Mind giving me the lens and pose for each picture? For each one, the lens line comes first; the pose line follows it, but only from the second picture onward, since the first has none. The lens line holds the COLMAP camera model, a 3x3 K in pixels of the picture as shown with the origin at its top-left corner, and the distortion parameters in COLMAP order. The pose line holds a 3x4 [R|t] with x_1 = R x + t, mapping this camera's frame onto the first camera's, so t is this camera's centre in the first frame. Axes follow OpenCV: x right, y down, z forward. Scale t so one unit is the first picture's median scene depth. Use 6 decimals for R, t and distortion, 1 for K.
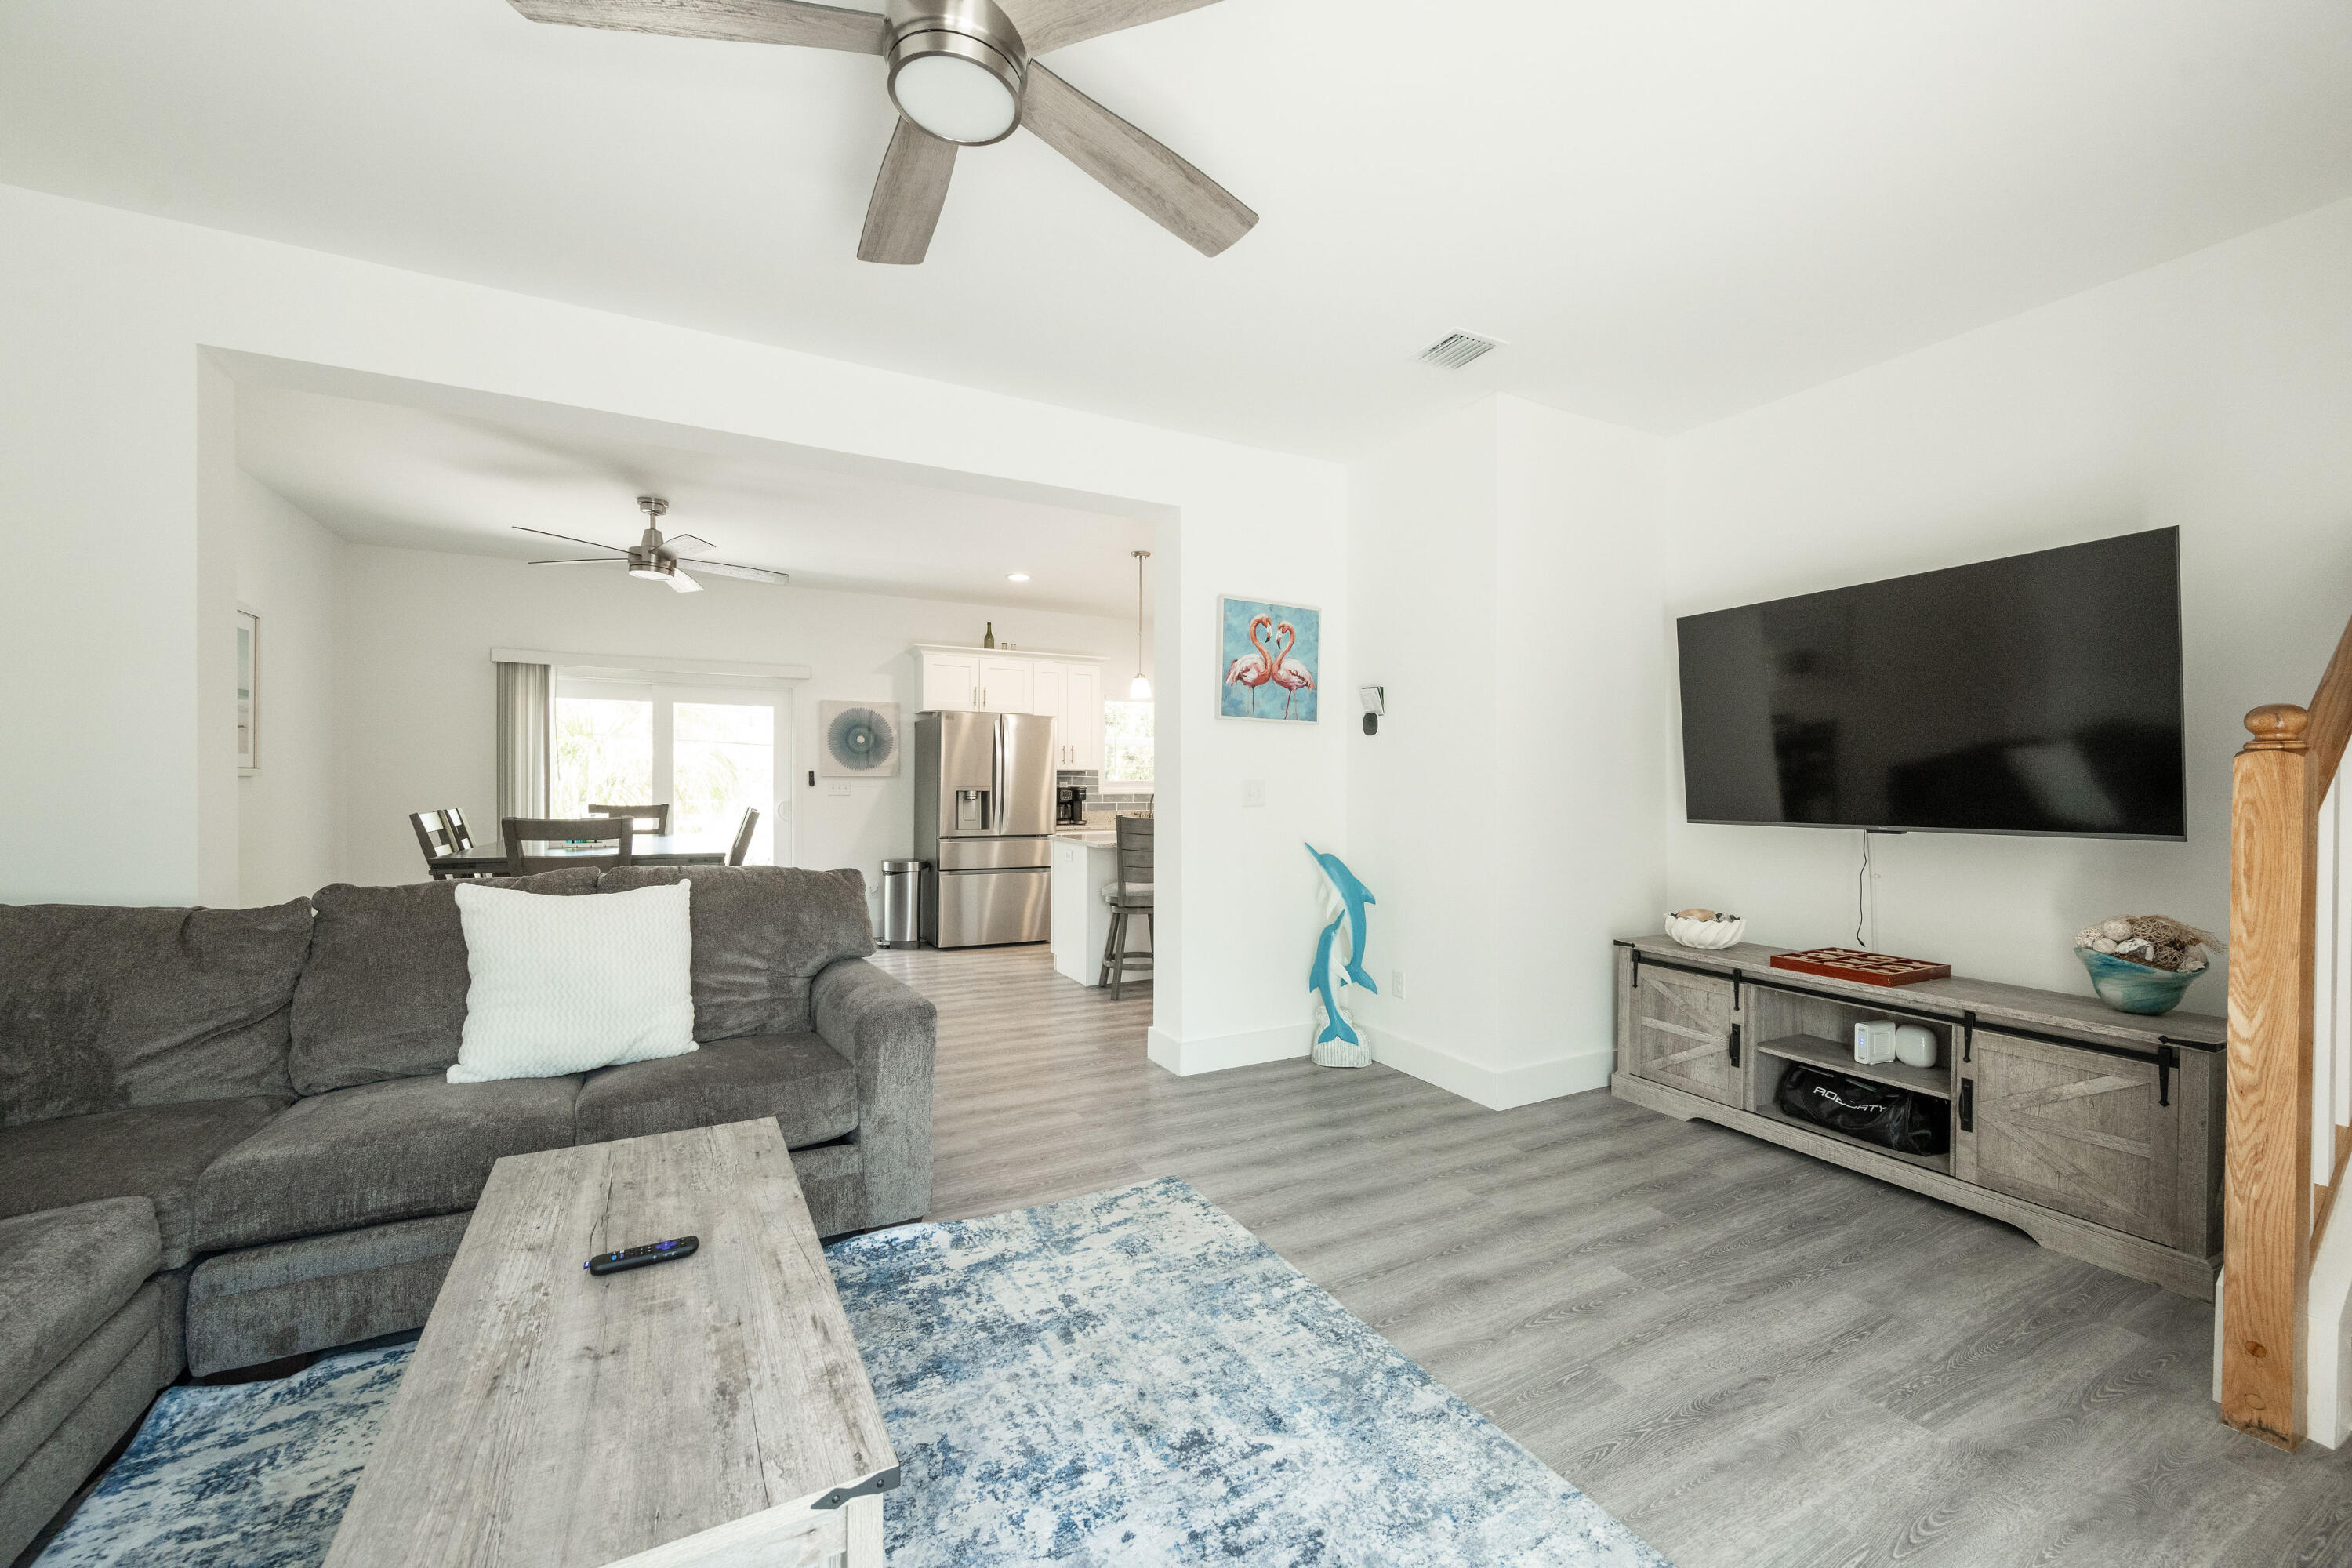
lens RADIAL K [[919.7, 0, 1175.1], [0, 919.7, 793.9], [0, 0, 1]] dist [-0.001308, 0.000052]
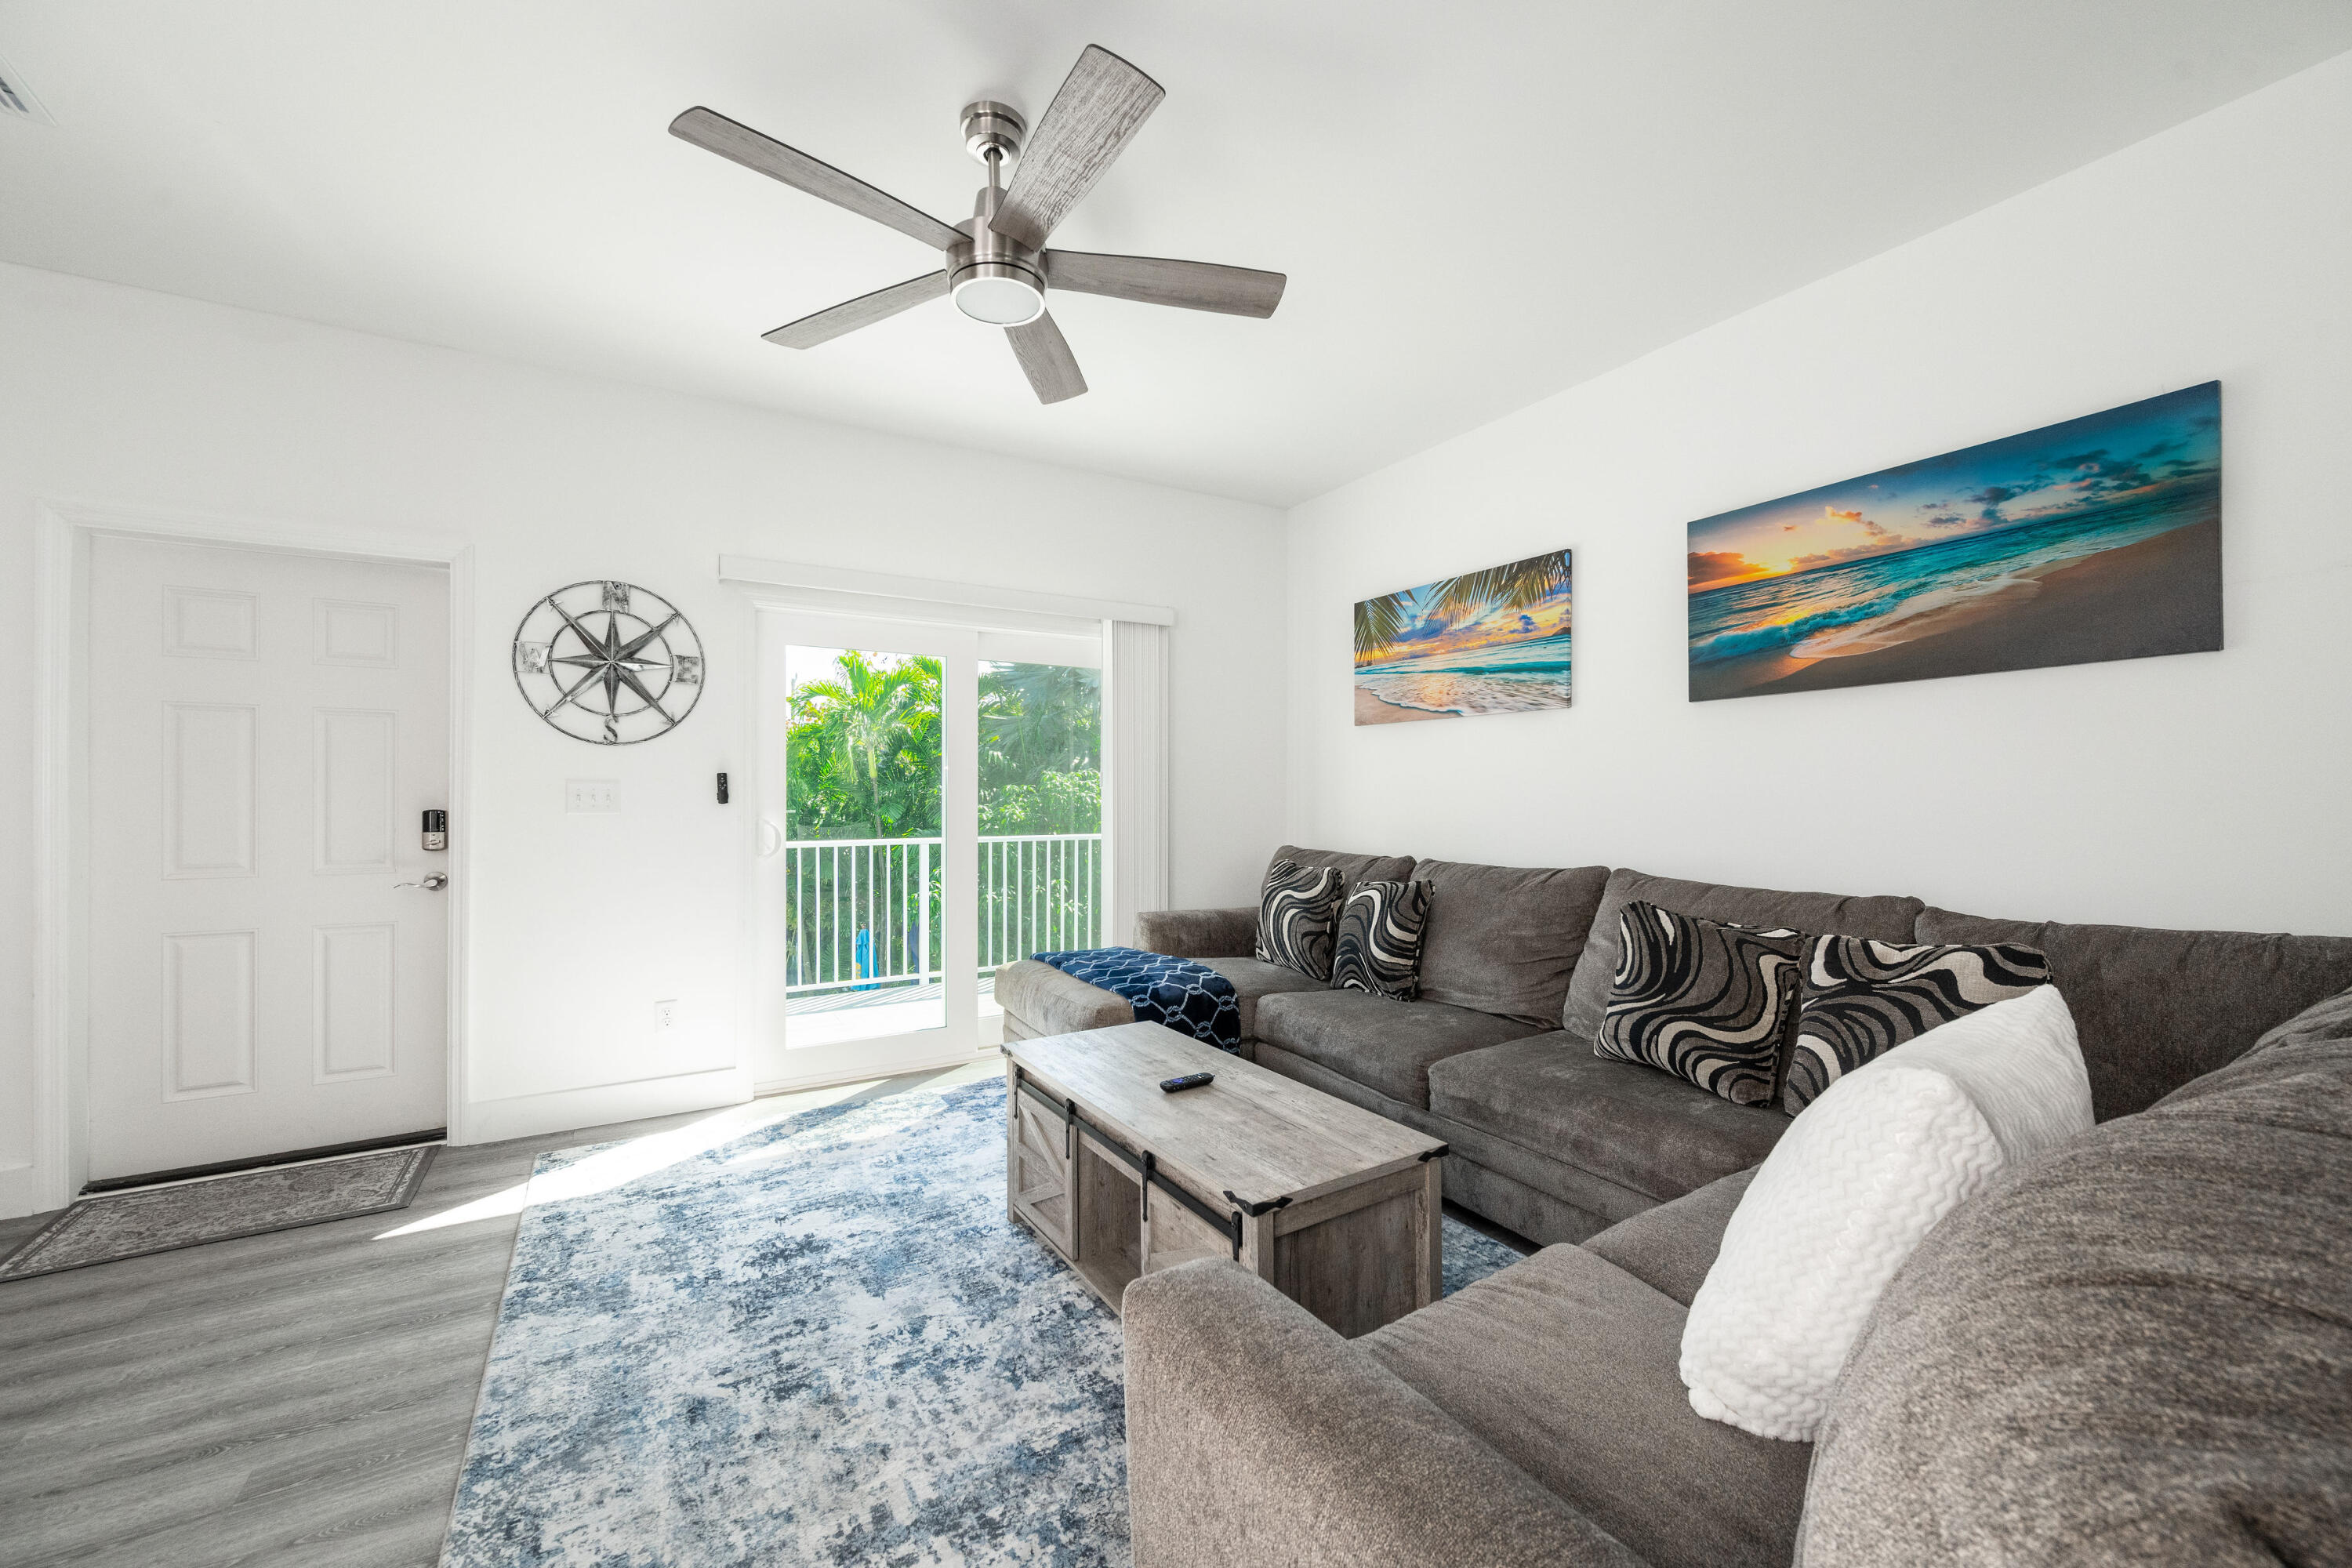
lens RADIAL K [[919.7, 0, 1180.8], [0, 919.7, 789.7], [0, 0, 1]] dist [-0.001308, 0.000052]
pose [[-0.998417, -0.002802, -0.056168, -0.338695], [-0.003189, 0.999972, 0.006804, -0.015655], [0.056147, 0.006972, -0.998398, 1.865495]]
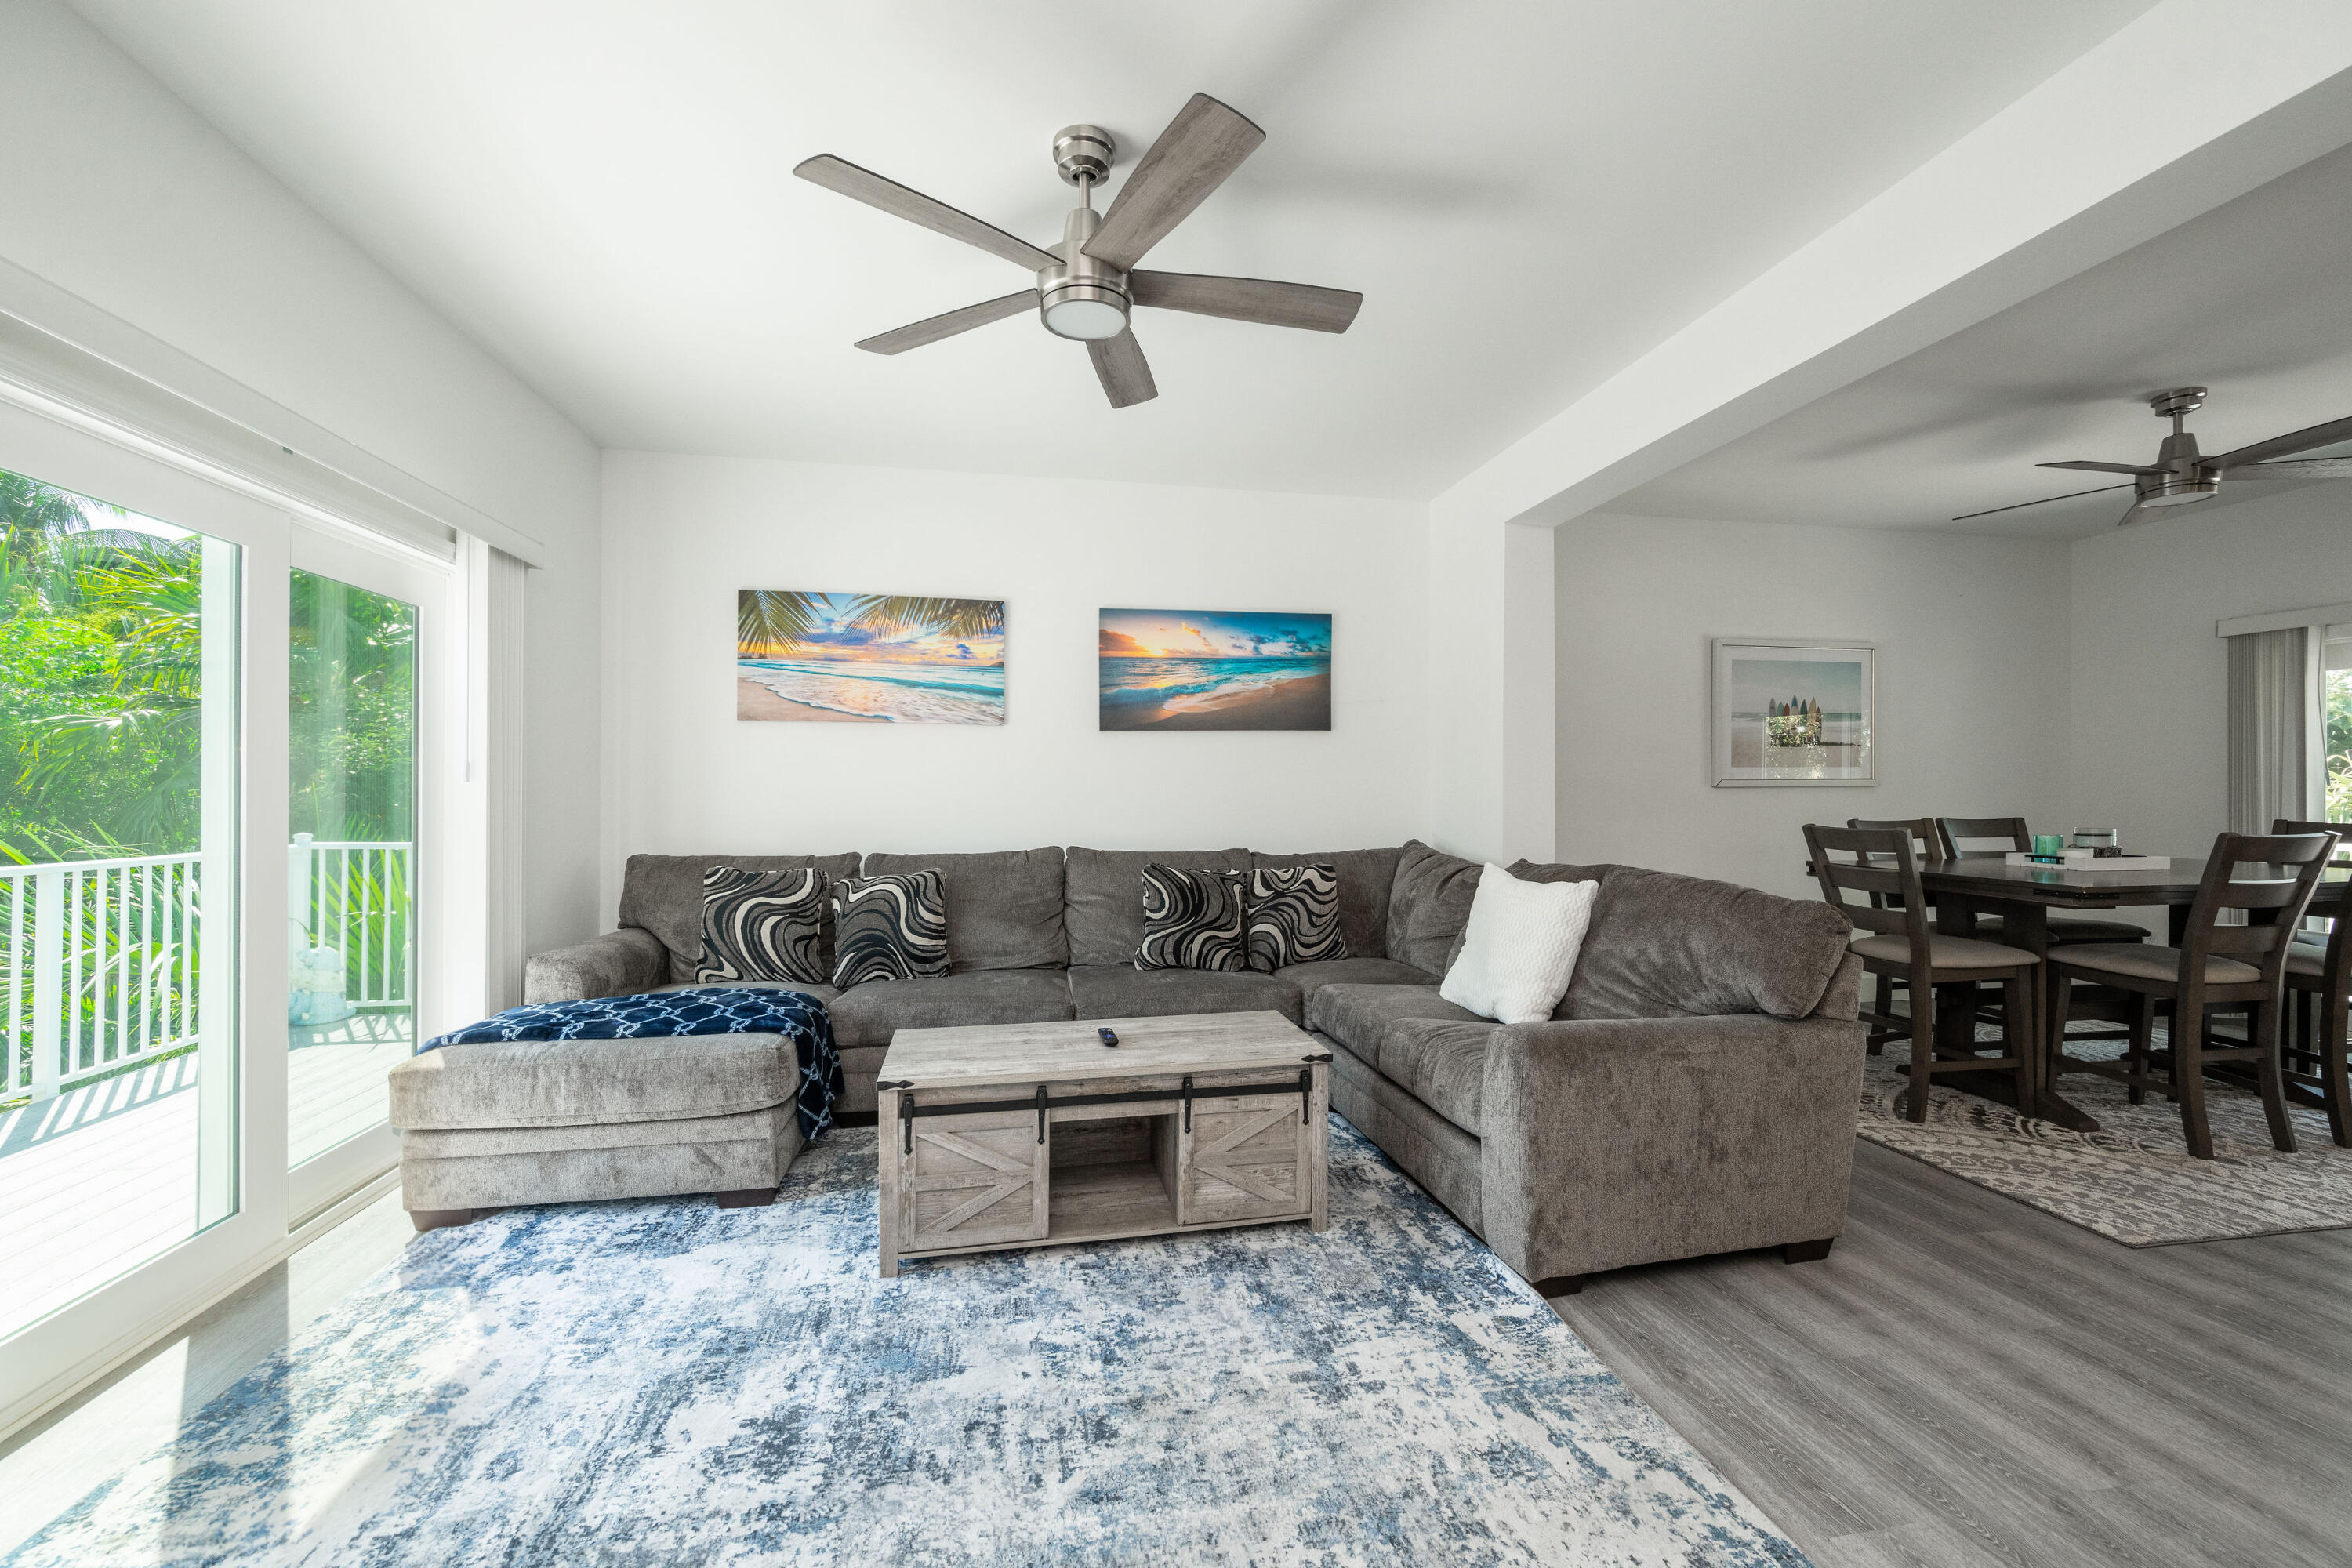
lens RADIAL K [[919.7, 0, 1189.9], [0, 919.7, 789.5], [0, 0, 1]] dist [-0.001308, 0.000052]
pose [[-0.285517, -0.007451, -0.958345, 0.858602], [-0.011102, 0.999928, -0.004467, -0.000888], [0.958309, 0.009364, -0.285579, 1.215706]]
